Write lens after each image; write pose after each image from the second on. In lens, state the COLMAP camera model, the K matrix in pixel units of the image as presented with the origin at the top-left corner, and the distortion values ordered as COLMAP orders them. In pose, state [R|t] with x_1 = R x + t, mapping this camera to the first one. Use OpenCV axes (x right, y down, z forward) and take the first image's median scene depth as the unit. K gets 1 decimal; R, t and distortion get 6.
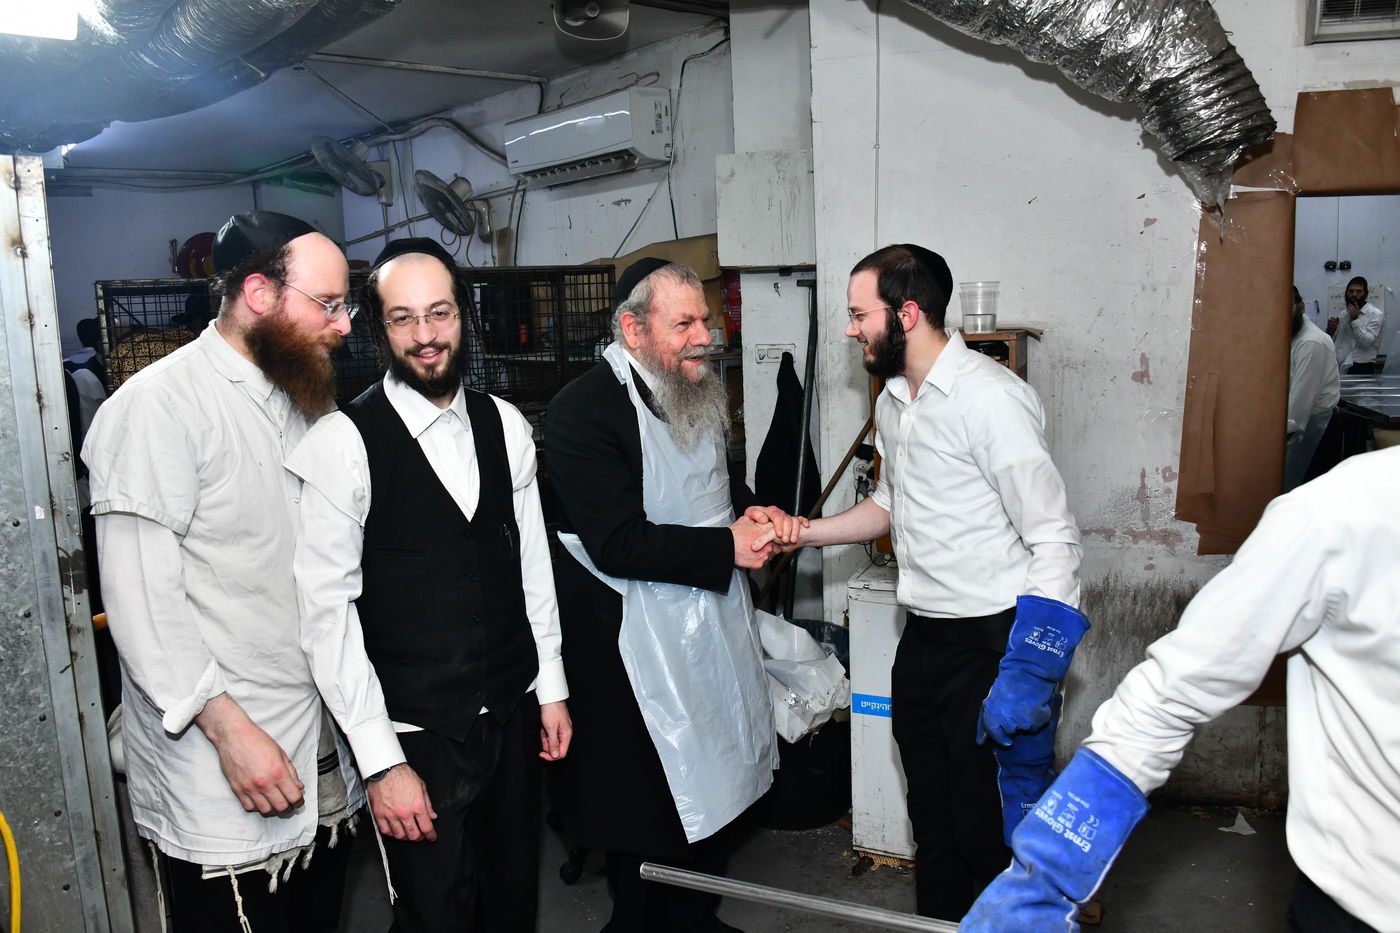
lens RADIAL K [[1099.6, 0, 700.0], [0, 1099.6, 466.5], [0, 0, 1]] dist [-0.031179, -0.014550]
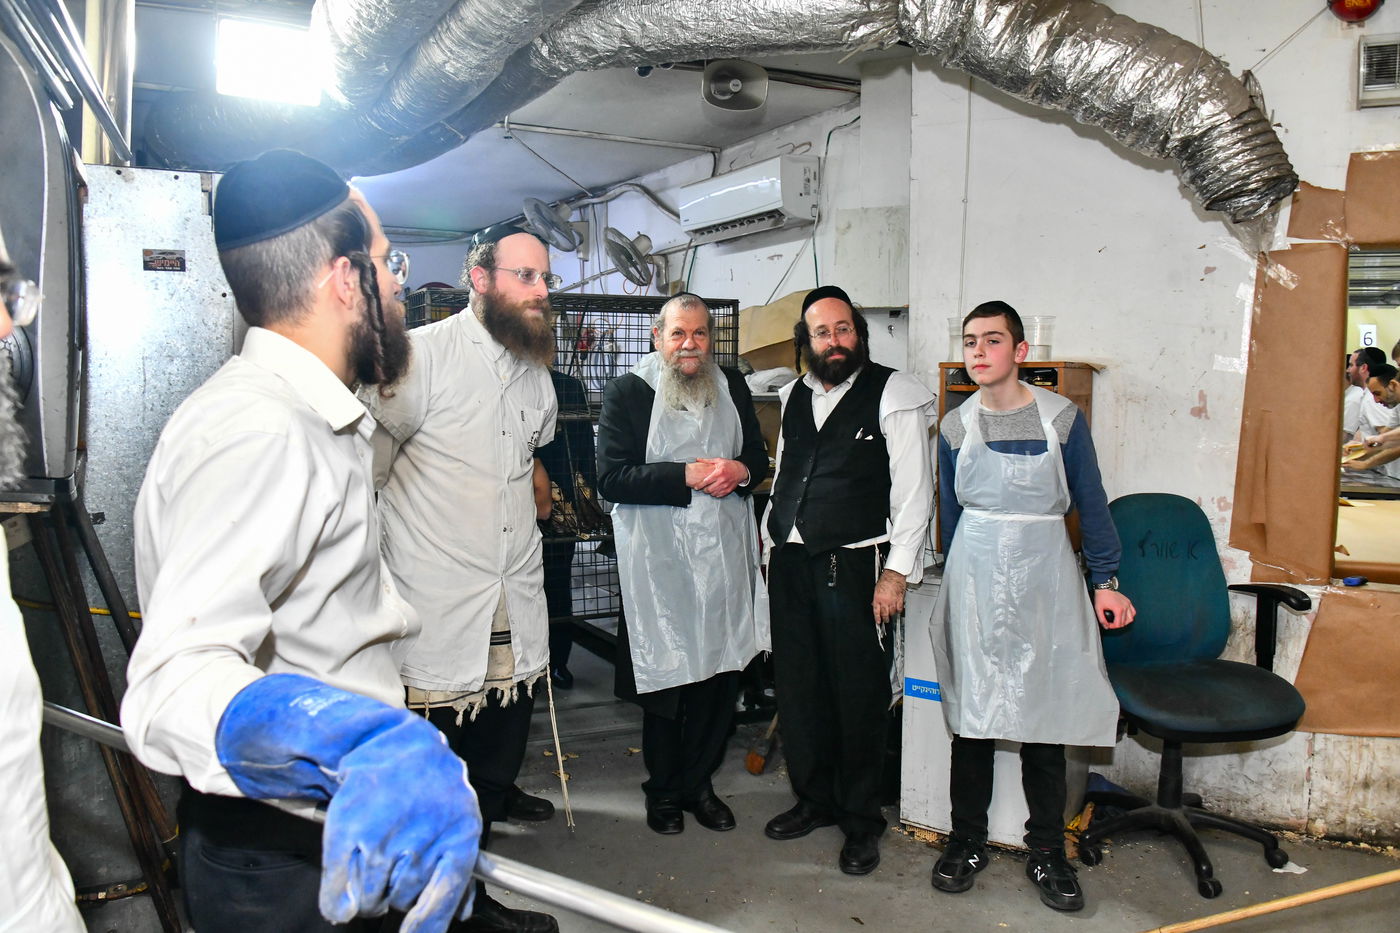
lens RADIAL K [[1099.6, 0, 700.0], [0, 1099.6, 466.5], [0, 0, 1]] dist [-0.031179, -0.014550]
pose [[0.979502, 0.058787, -0.192665, 0.086158], [-0.072153, 0.995395, -0.063103, 0.049230], [0.188068, 0.075711, 0.979234, -0.094658]]
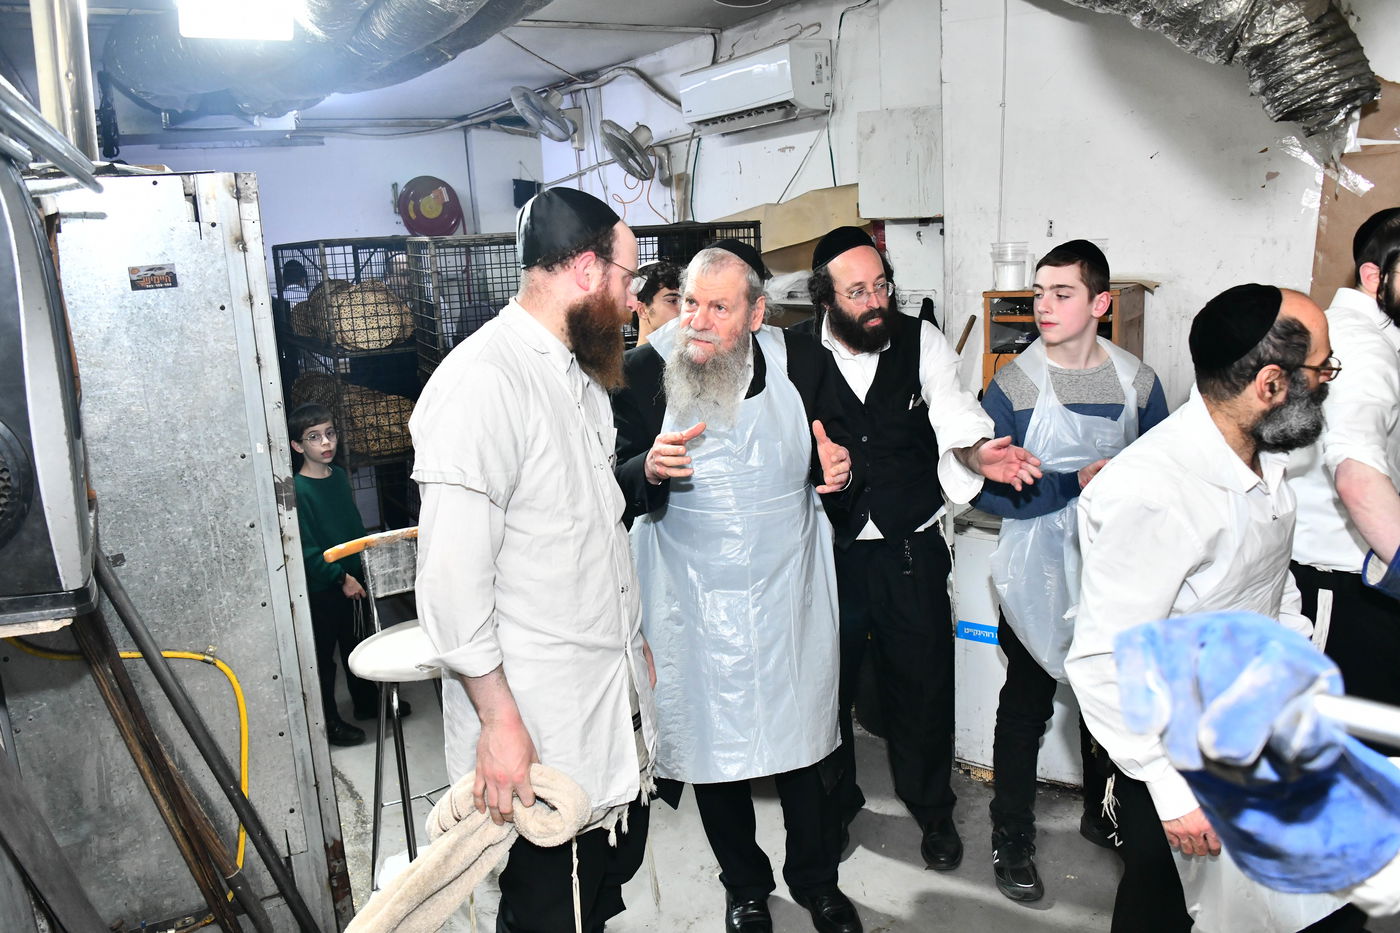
lens RADIAL K [[1102.3, 0, 701.2], [0, 1102.3, 467.1], [0, 0, 1]] dist [-0.034077, -0.012999]
pose [[0.981783, 0.026368, -0.188169, 0.057401], [-0.012939, 0.997303, 0.072243, -0.013197], [0.189566, -0.068492, 0.979476, -0.068201]]
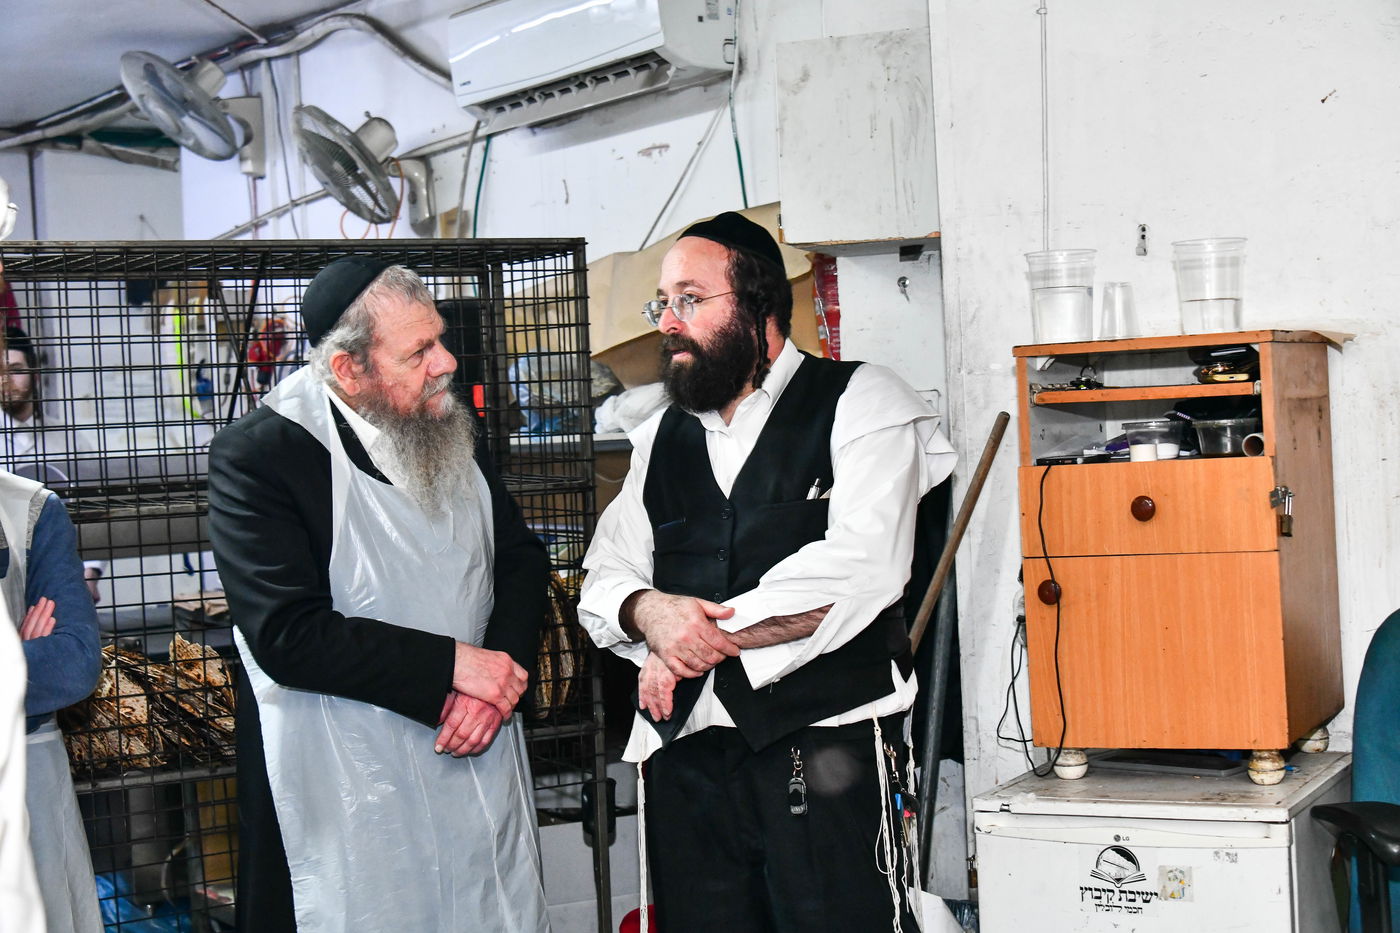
lens RADIAL K [[2243.2, 0, 703.7], [0, 2243.2, 460.5], [0, 0, 1]] dist [-0.032701, 0.241069]
pose [[0.993714, -0.006622, -0.111749, 0.079108], [-0.007151, 0.992455, -0.122401, 0.047064], [0.111716, 0.122430, 0.986170, -0.065909]]
